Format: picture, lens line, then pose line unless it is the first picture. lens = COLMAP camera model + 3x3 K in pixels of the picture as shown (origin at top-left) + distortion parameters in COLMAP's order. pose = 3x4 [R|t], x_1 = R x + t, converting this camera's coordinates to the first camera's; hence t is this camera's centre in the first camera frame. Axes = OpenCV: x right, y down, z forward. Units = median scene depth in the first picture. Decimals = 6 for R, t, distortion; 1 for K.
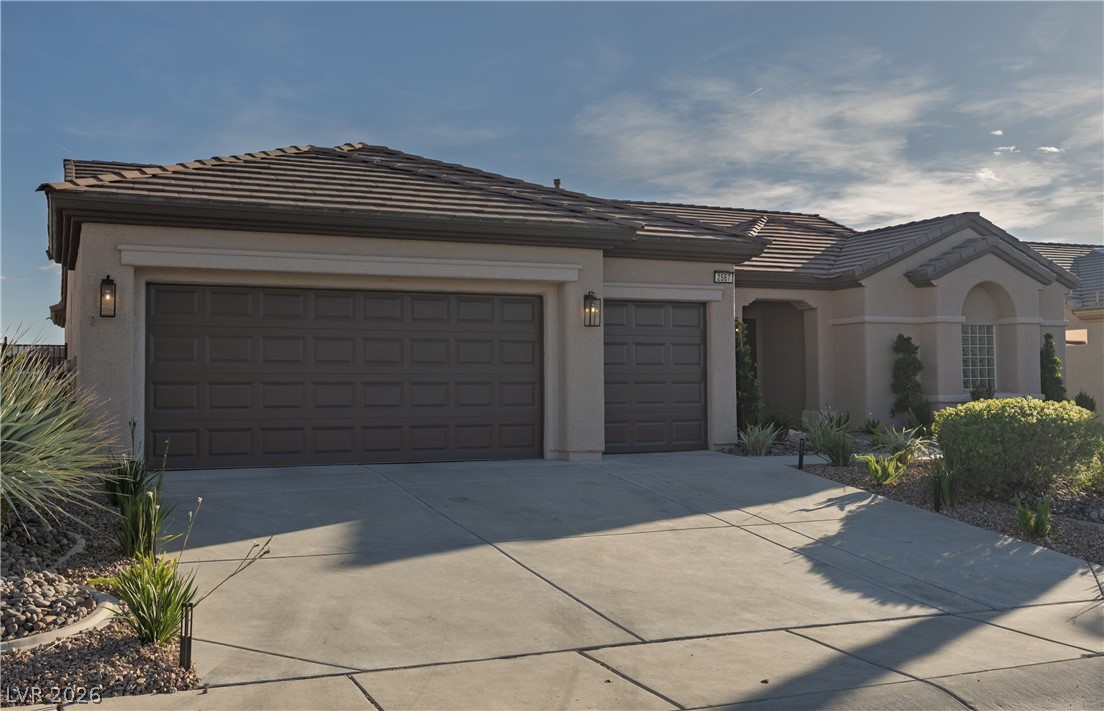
lens RADIAL K [[1110.8, 0, 552.0], [0, 1110.8, 355.5], [0, 0, 1]] dist [-0.002627, 0.010261]
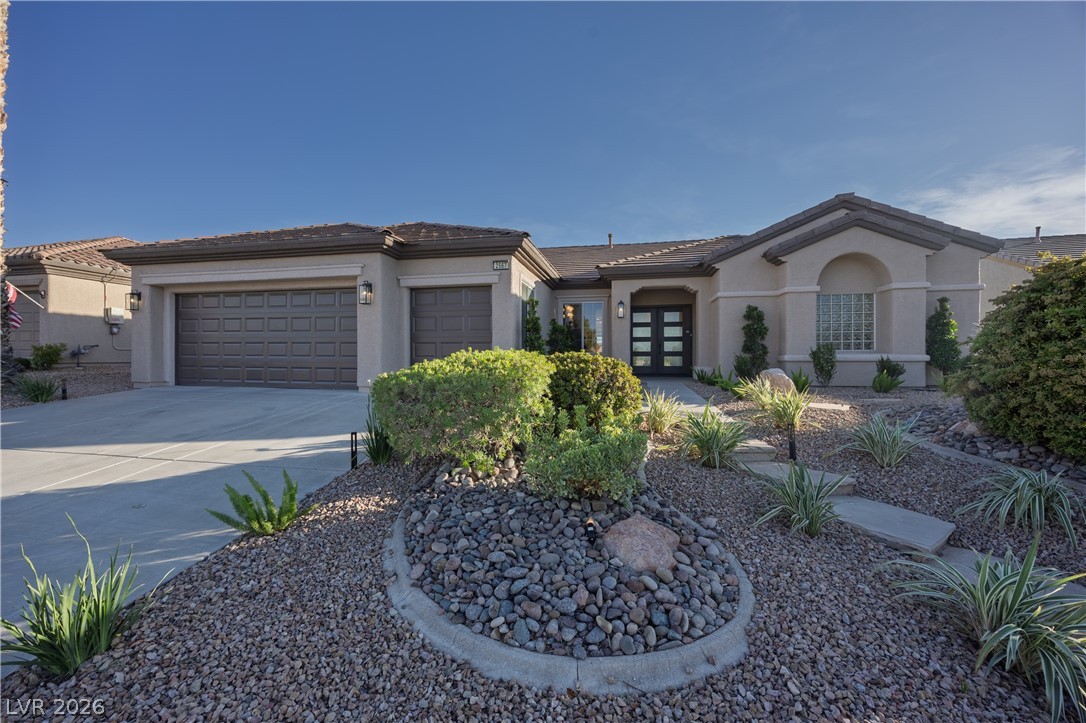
lens RADIAL K [[411.4, 0, 543.0], [0, 411.4, 361.5], [0, 0, 1]] dist [0.001573, -0.000115]
pose [[0.807198, 0.019615, -0.589954, 0.392681], [0.010300, 0.998828, 0.047302, 0.019070], [0.590190, -0.044258, 0.806050, 0.488391]]
